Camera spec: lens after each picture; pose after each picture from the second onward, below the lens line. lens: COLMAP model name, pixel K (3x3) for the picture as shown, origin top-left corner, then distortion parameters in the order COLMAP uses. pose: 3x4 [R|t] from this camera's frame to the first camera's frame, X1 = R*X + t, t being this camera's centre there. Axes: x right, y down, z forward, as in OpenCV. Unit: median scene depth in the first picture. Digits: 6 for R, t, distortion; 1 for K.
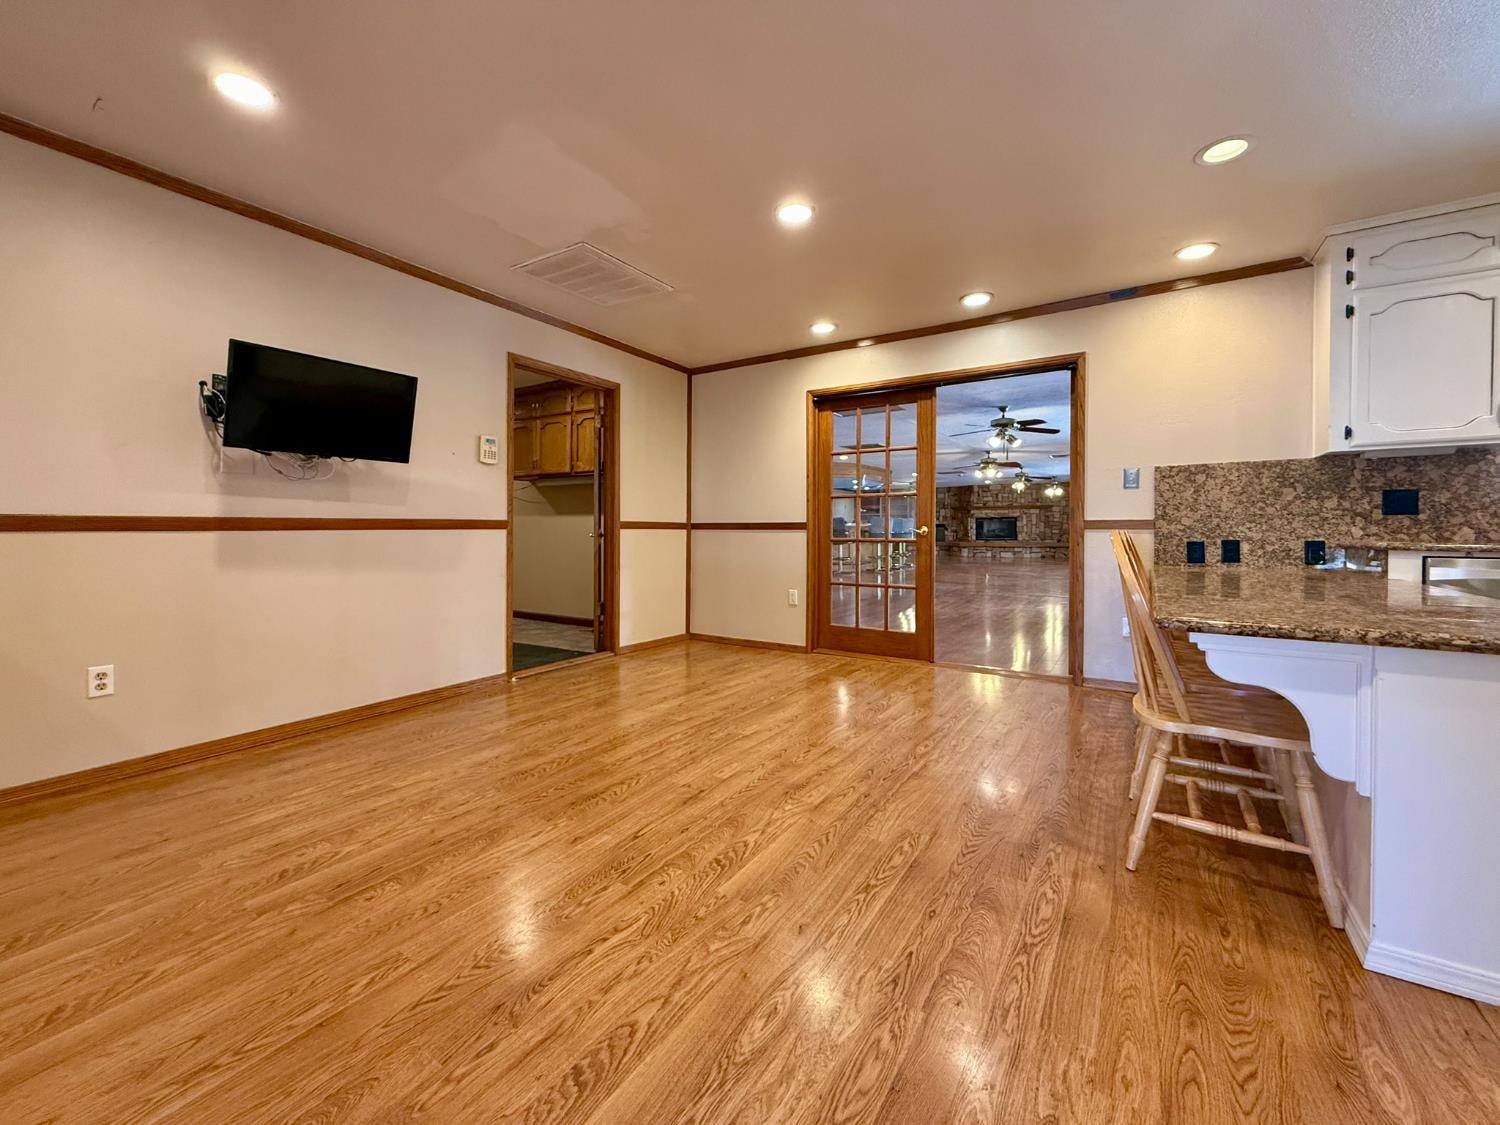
lens RADIAL K [[599.6, 0, 750.0], [0, 599.6, 562.5], [0, 0, 1]] dist [0.001136, 0.000297]
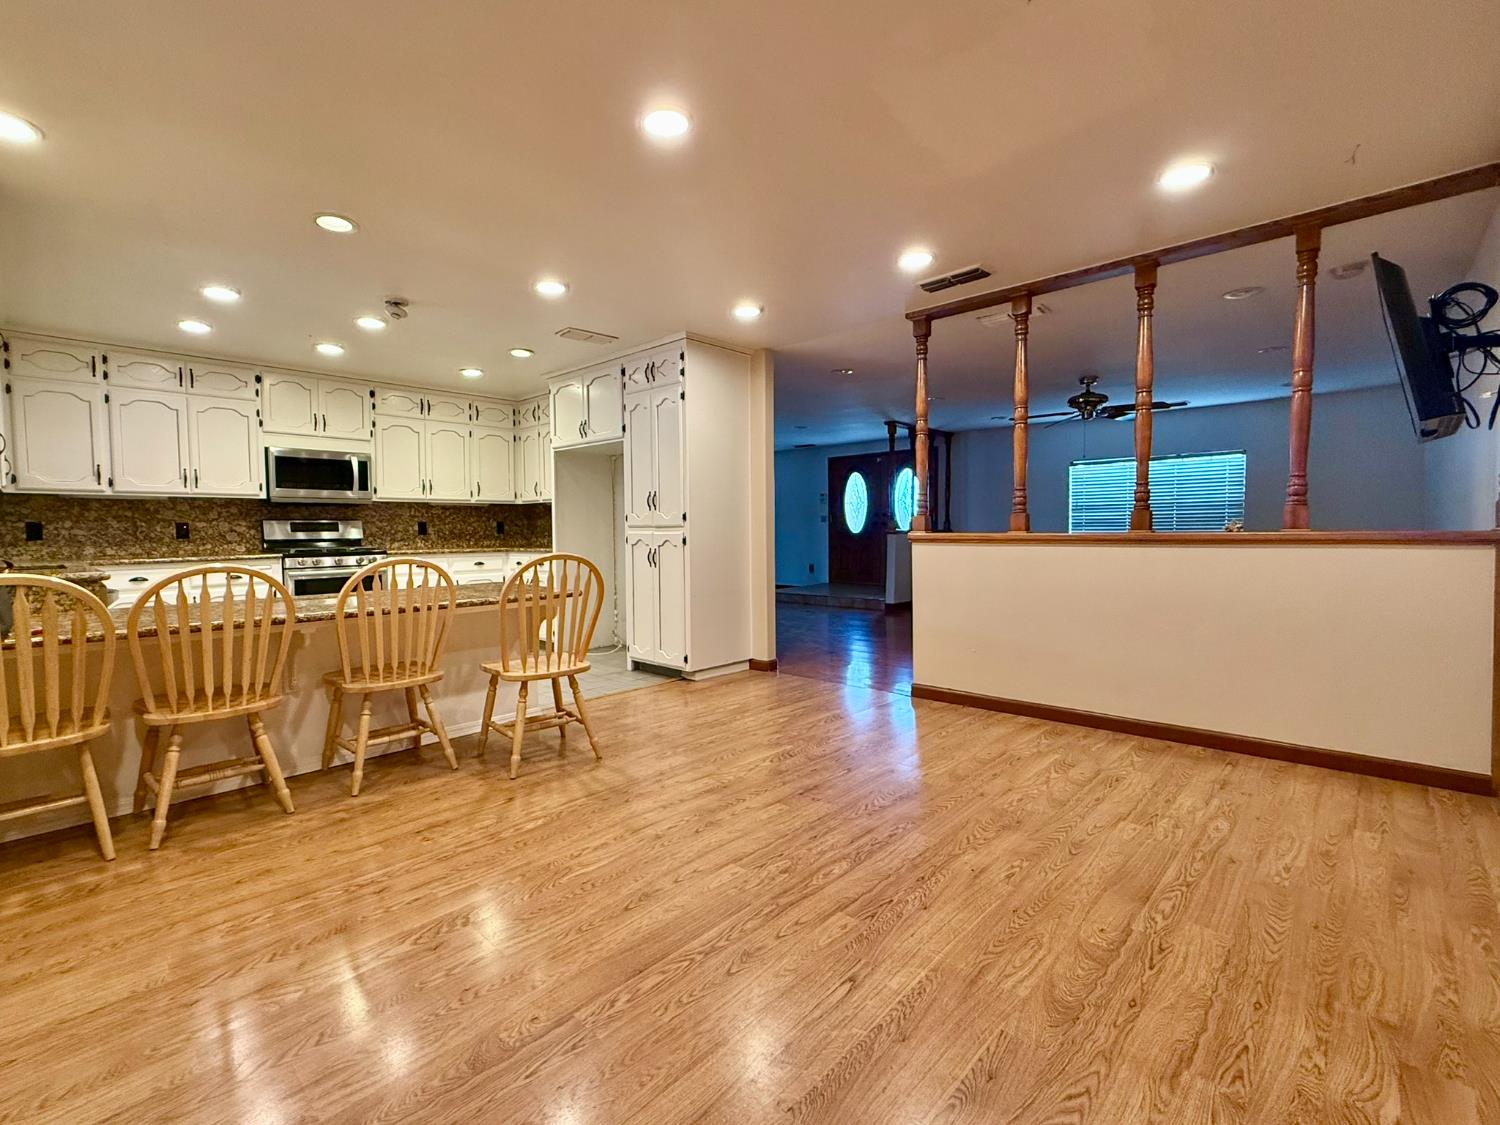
lens RADIAL K [[599.6, 0, 750.0], [0, 599.6, 562.5], [0, 0, 1]] dist [0.001136, 0.000297]
pose [[-0.986472, 0.004824, 0.163857, -0.142110], [0.022638, 0.993998, 0.107028, -0.125901], [-0.162358, 0.109289, -0.980661, 1.712454]]
